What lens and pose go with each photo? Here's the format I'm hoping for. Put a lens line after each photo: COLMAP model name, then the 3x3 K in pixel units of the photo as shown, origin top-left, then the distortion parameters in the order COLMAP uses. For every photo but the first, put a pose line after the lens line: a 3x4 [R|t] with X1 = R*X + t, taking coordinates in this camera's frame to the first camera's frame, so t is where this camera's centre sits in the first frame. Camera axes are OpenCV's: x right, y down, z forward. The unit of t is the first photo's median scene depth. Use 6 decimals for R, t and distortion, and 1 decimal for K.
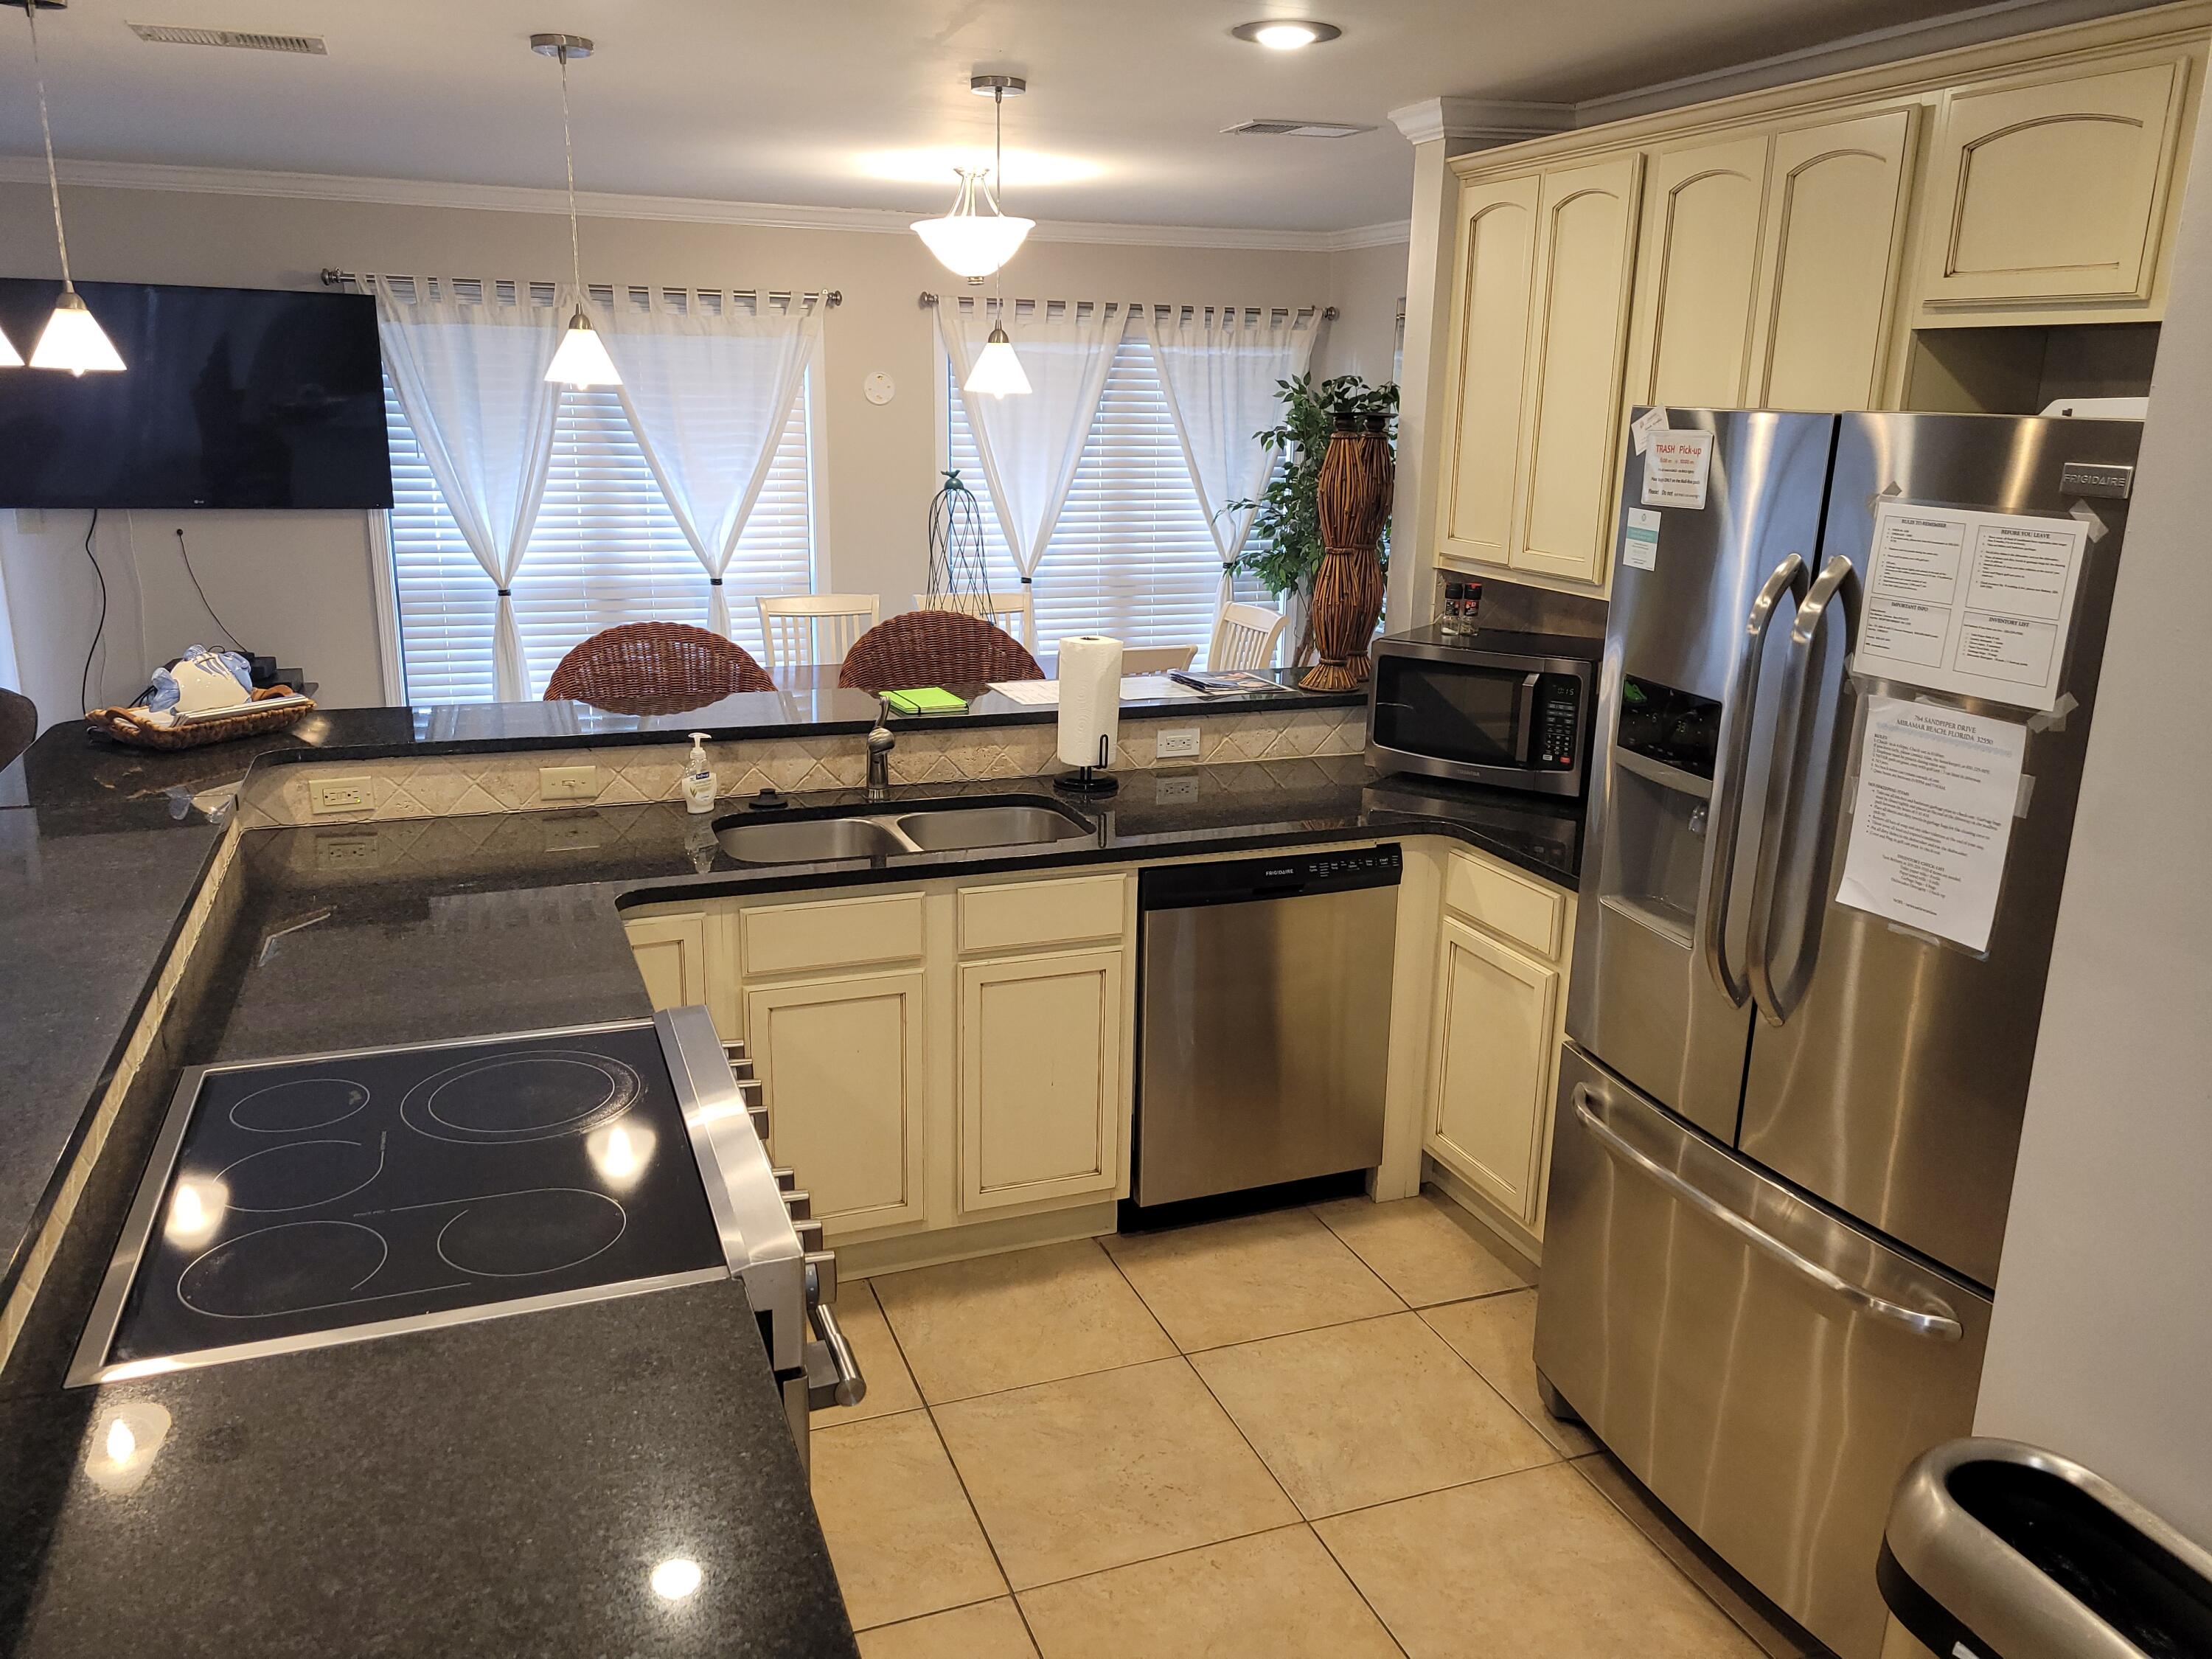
lens RADIAL K [[1658.9, 0, 1095.6], [0, 1658.9, 822.6], [0, 0, 1]] dist [0.066999, -0.052312]
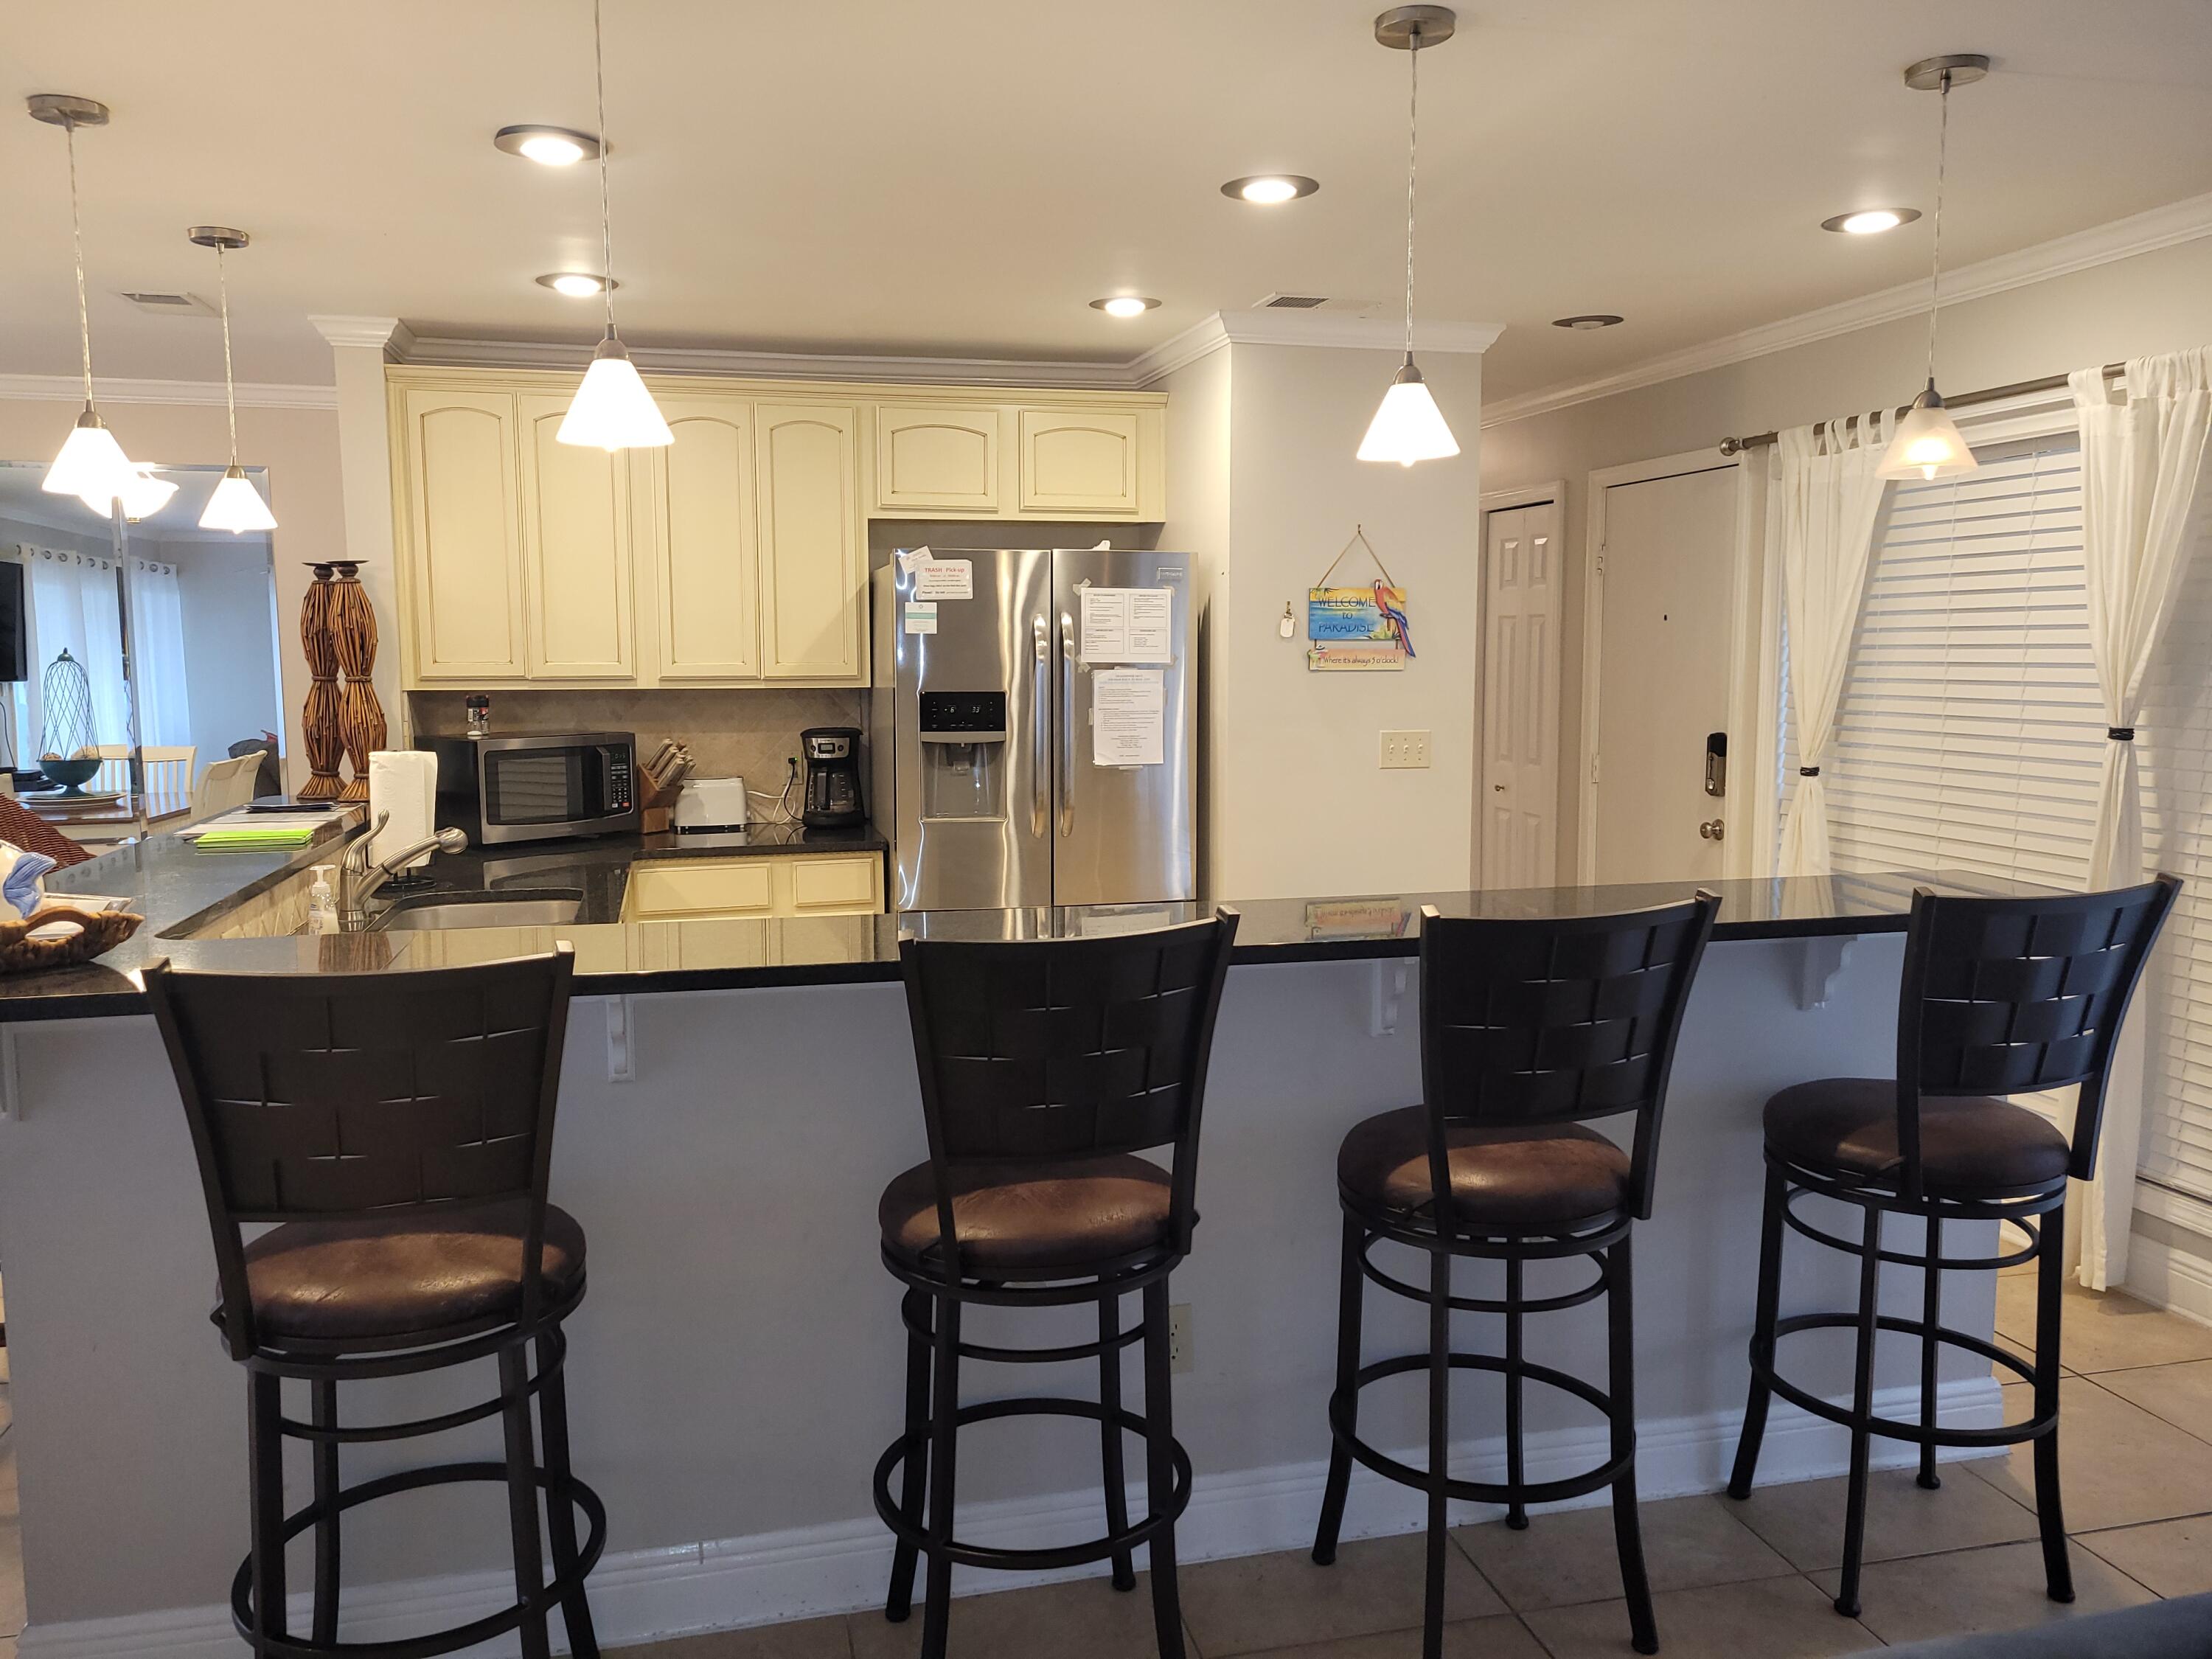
lens RADIAL K [[1669.8, 0, 1109.6], [0, 1669.8, 759.7], [0, 0, 1]] dist [0.072685, -0.060286]
pose [[0.114360, -0.085275, 0.989773, -1.730573], [0.259043, 0.964402, 0.053159, -0.071646], [-0.959072, 0.250315, 0.132378, 0.682580]]
